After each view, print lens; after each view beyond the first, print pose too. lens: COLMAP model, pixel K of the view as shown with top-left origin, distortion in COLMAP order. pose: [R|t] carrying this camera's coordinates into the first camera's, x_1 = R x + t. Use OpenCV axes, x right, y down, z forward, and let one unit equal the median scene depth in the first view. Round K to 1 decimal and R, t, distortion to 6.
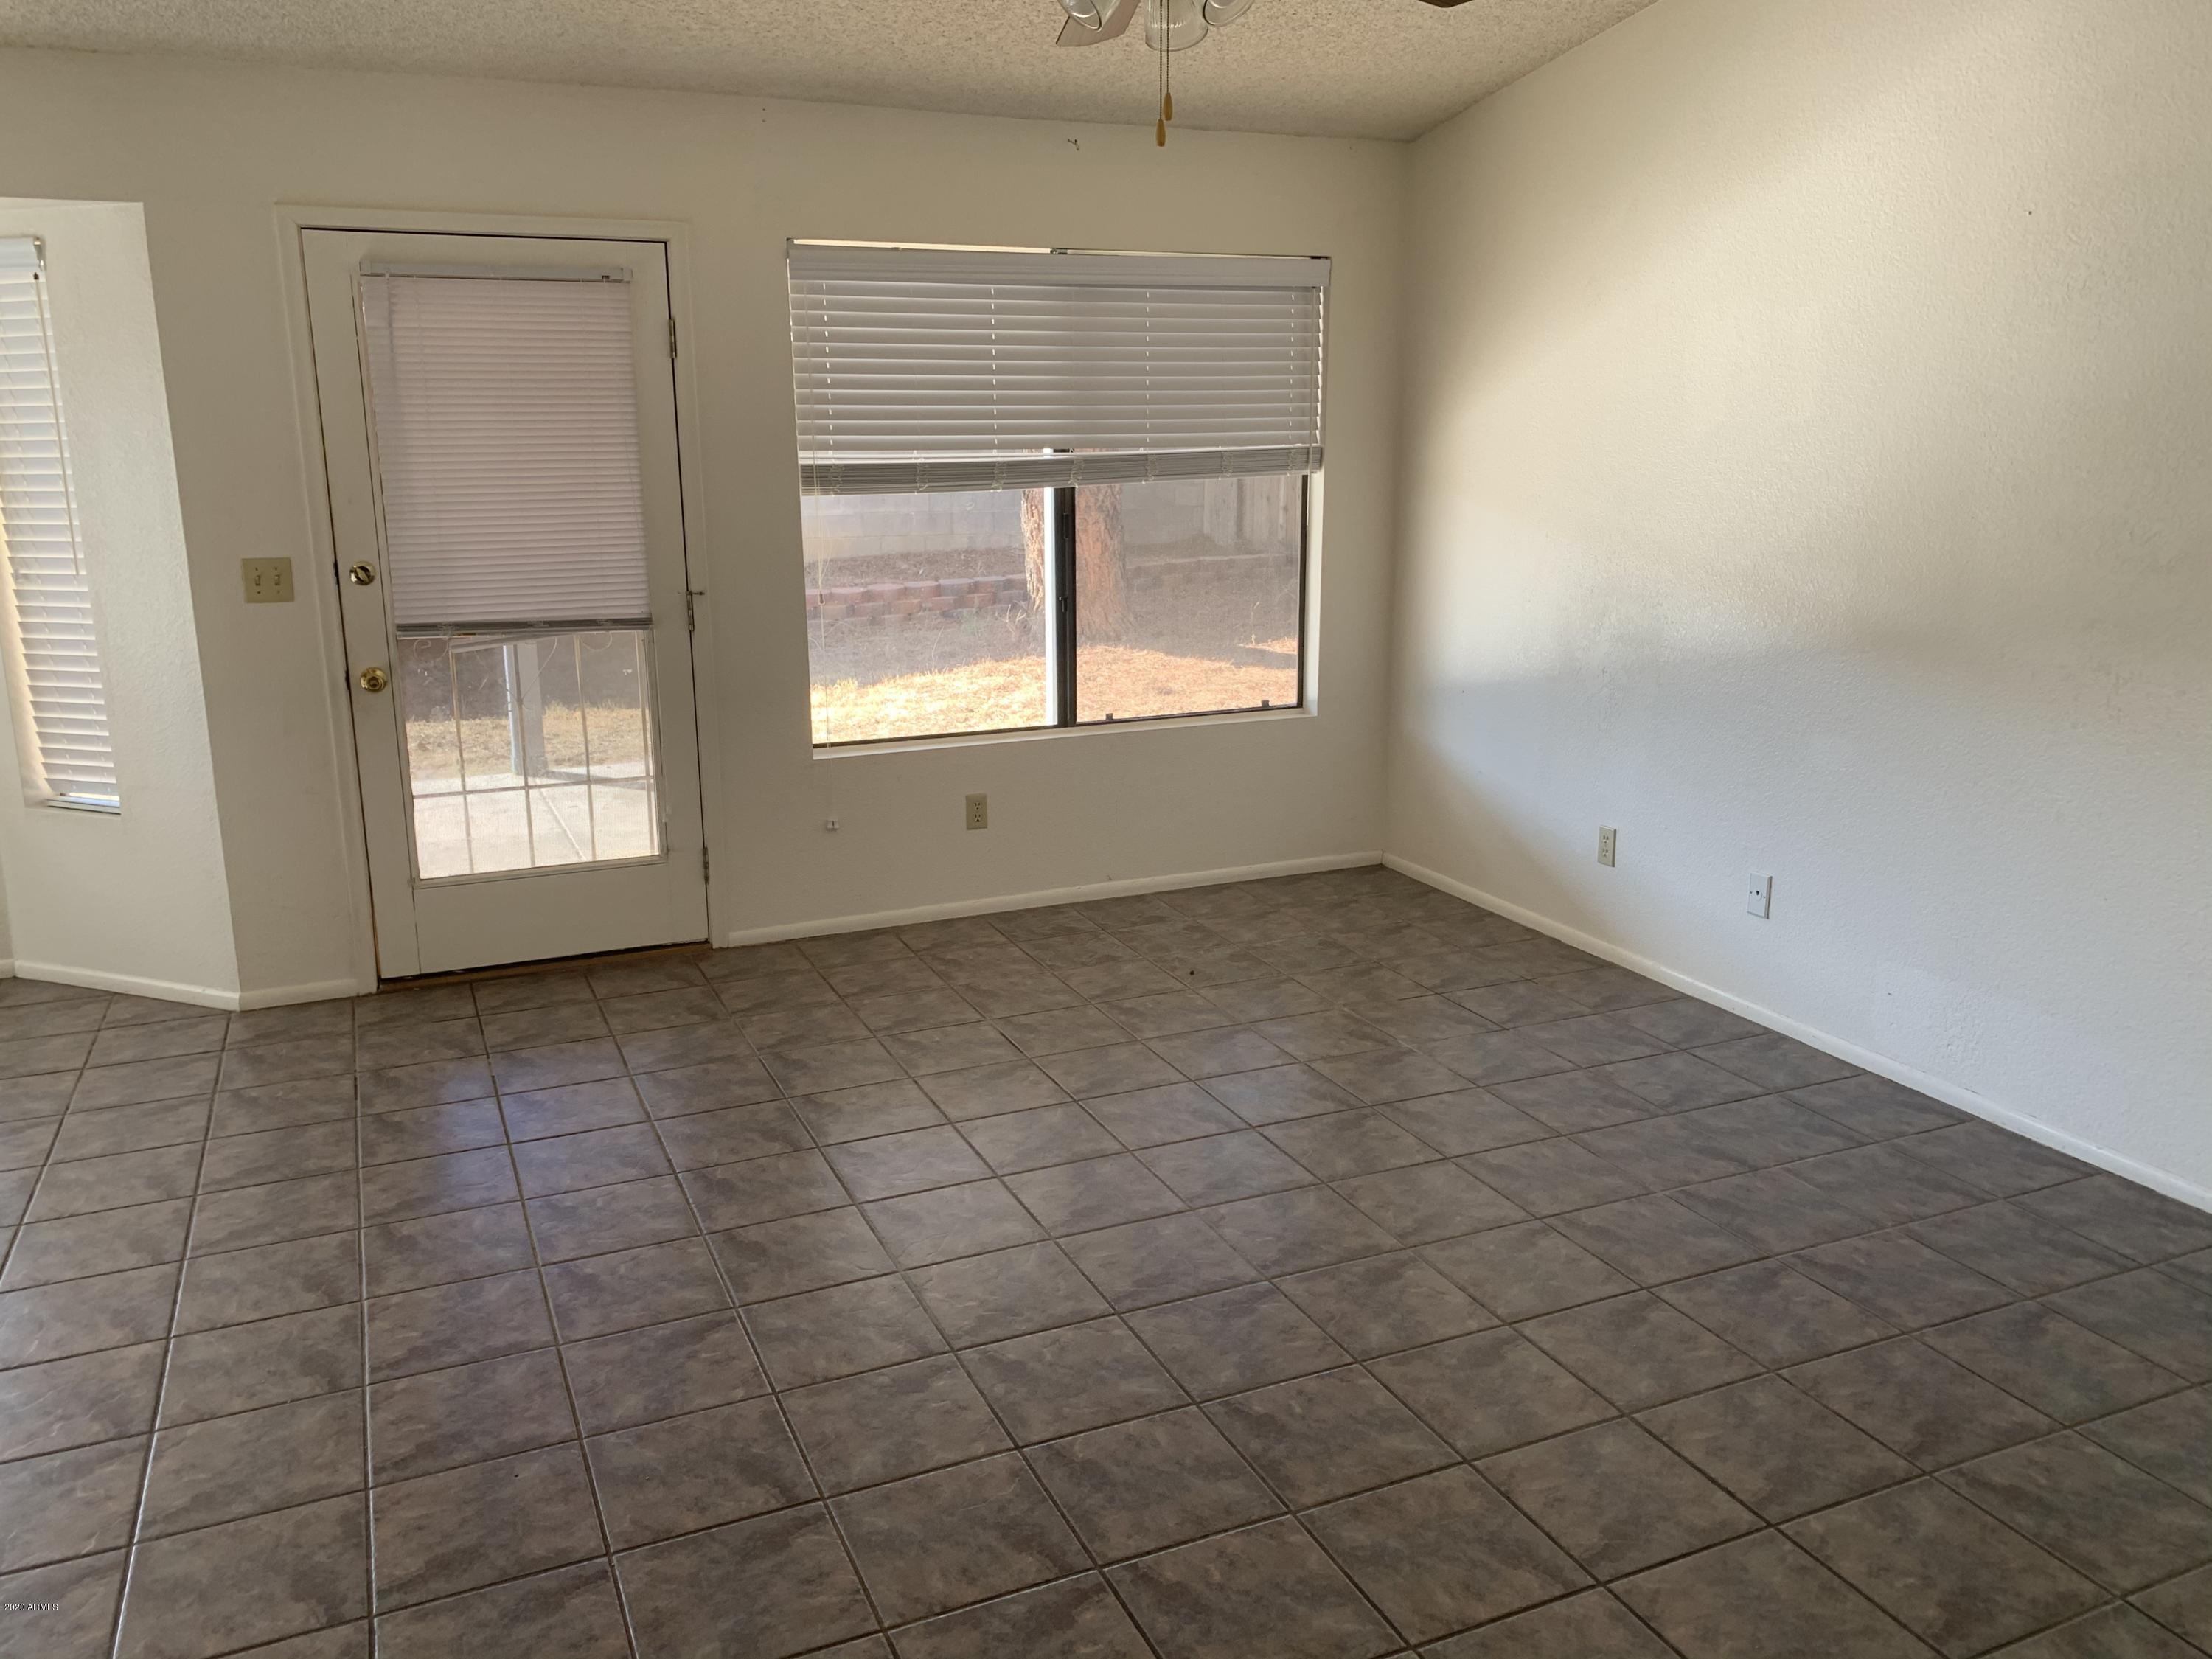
lens RADIAL K [[1713.0, 0, 1105.4], [0, 1713.0, 829.2], [0, 0, 1]] dist [0.043495, -0.073002]
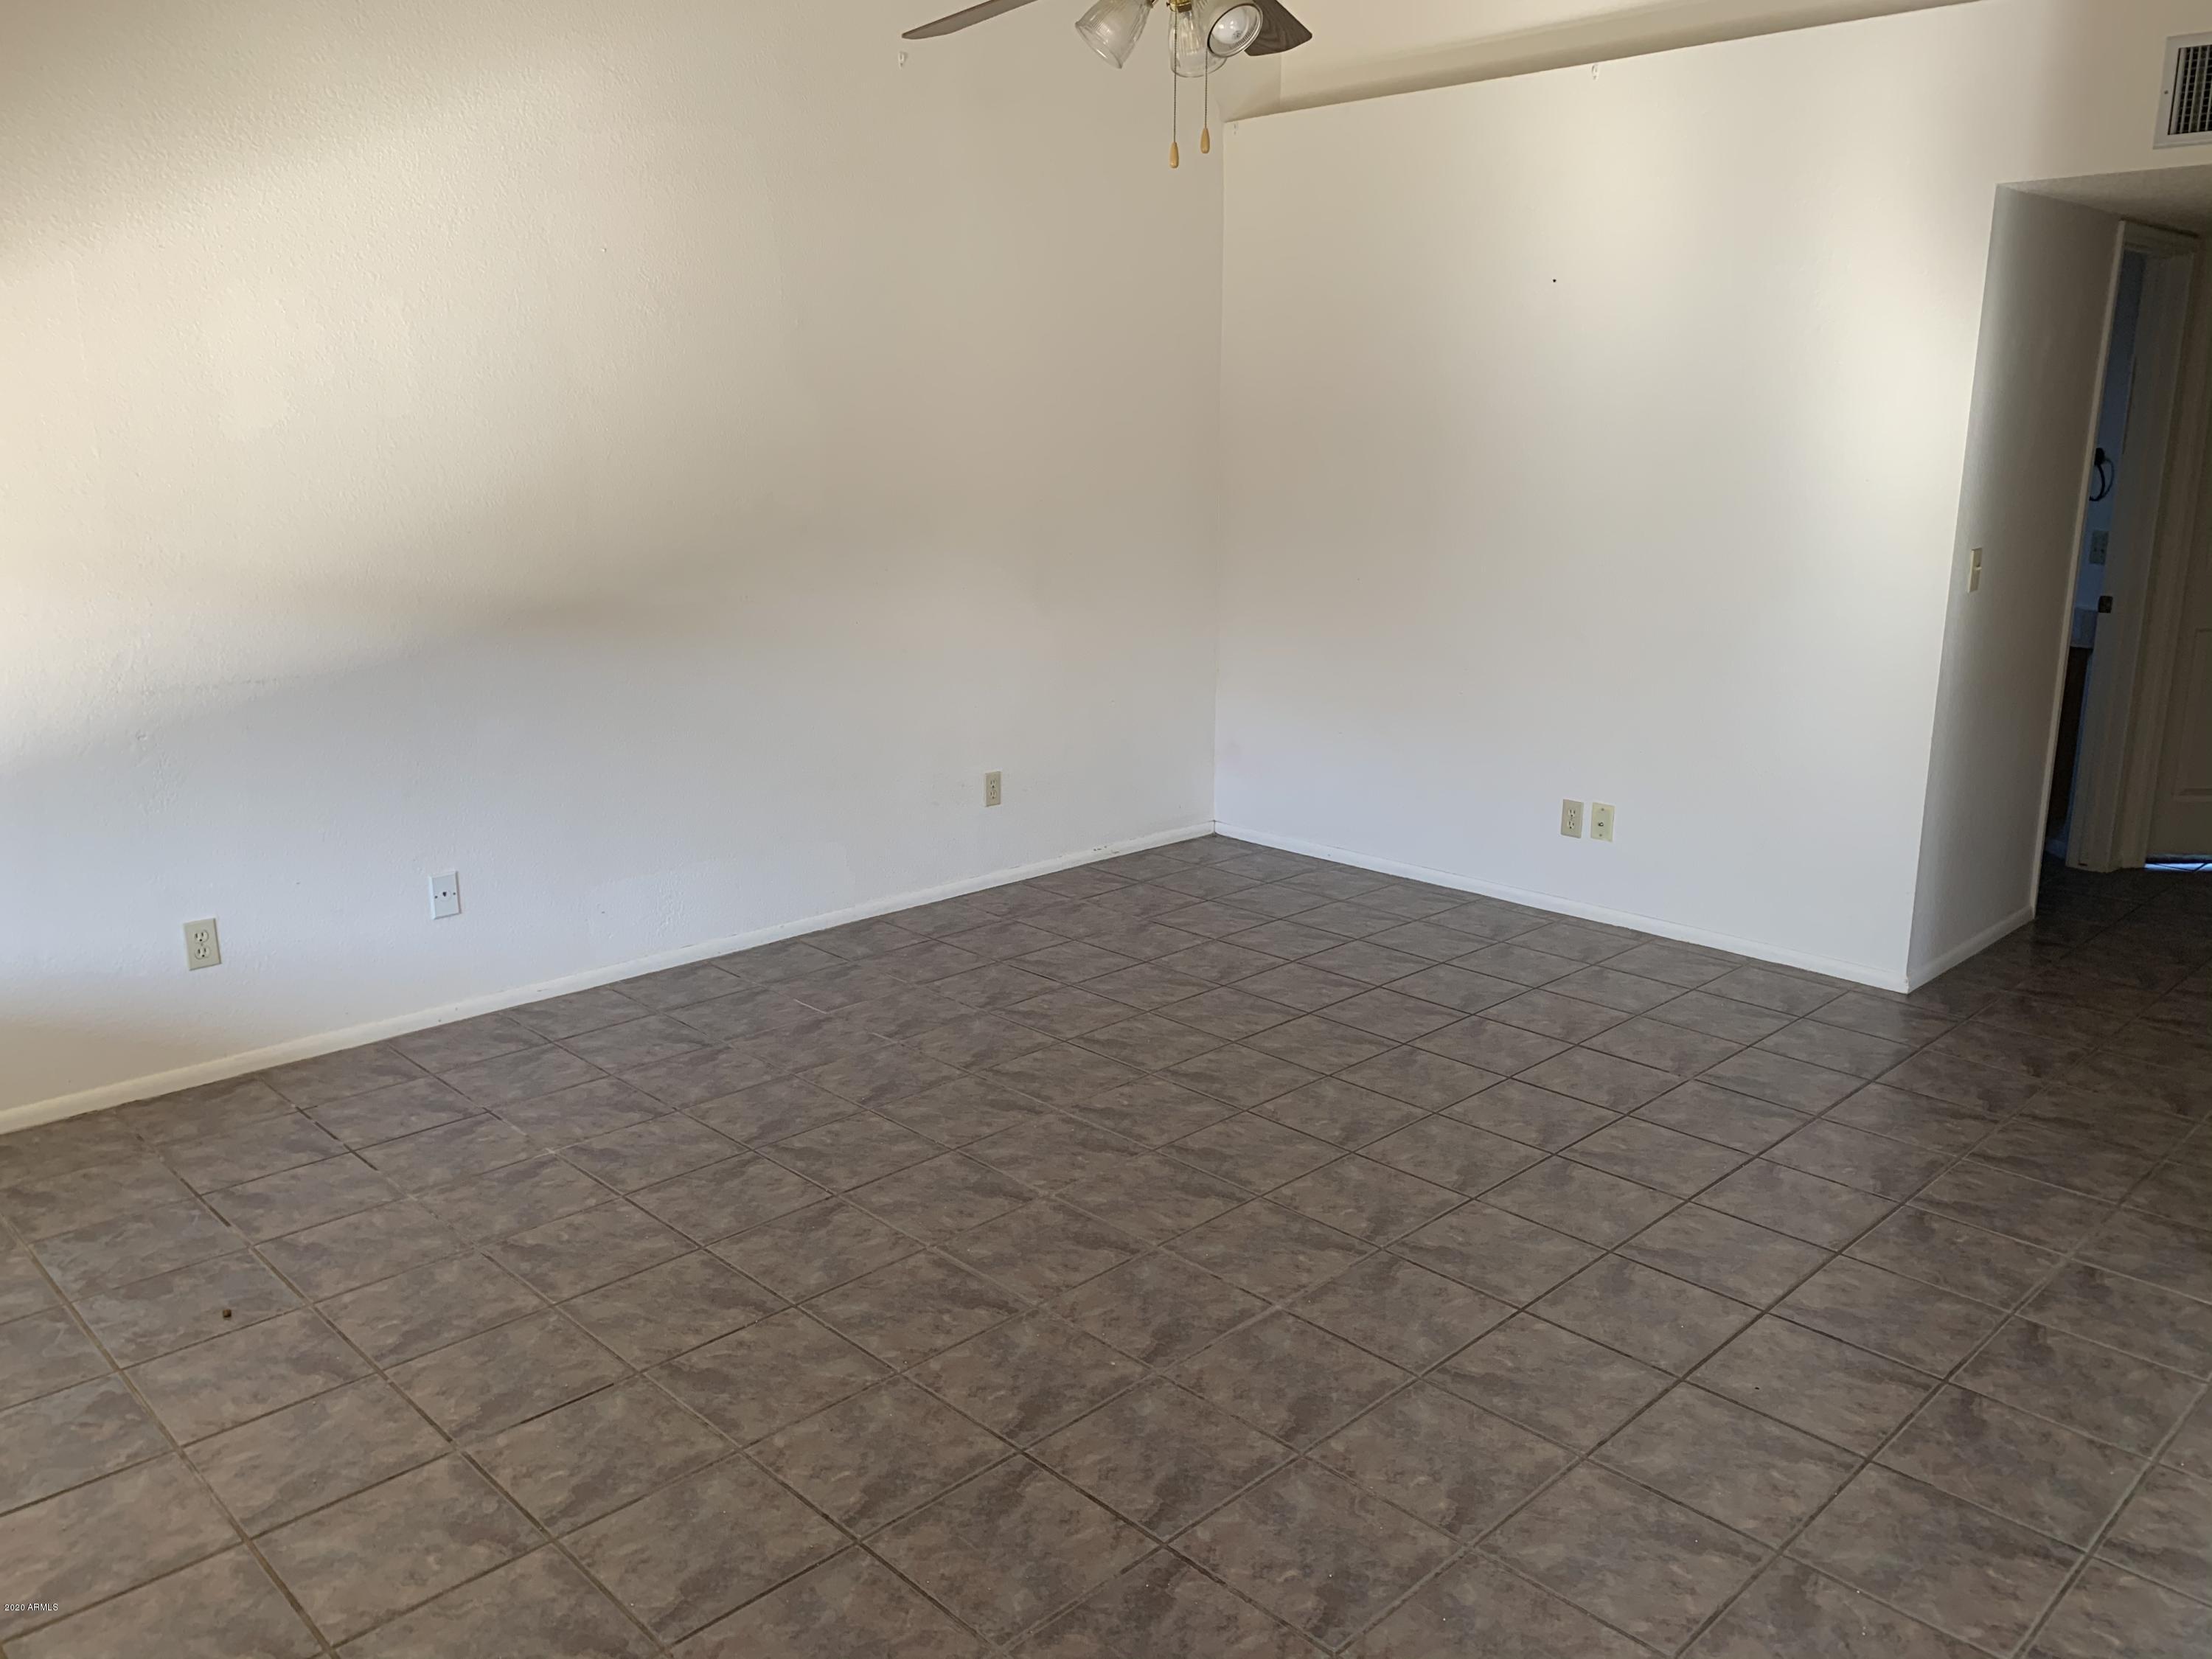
lens RADIAL K [[1713.0, 0, 1103.4], [0, 1713.0, 826.8], [0, 0, 1]] dist [0.043495, -0.073002]
pose [[-0.362505, -0.216570, 0.906470, -0.792955], [0.214191, 0.927232, 0.307187, -0.271832], [-0.907035, 0.305515, -0.289739, 1.136838]]
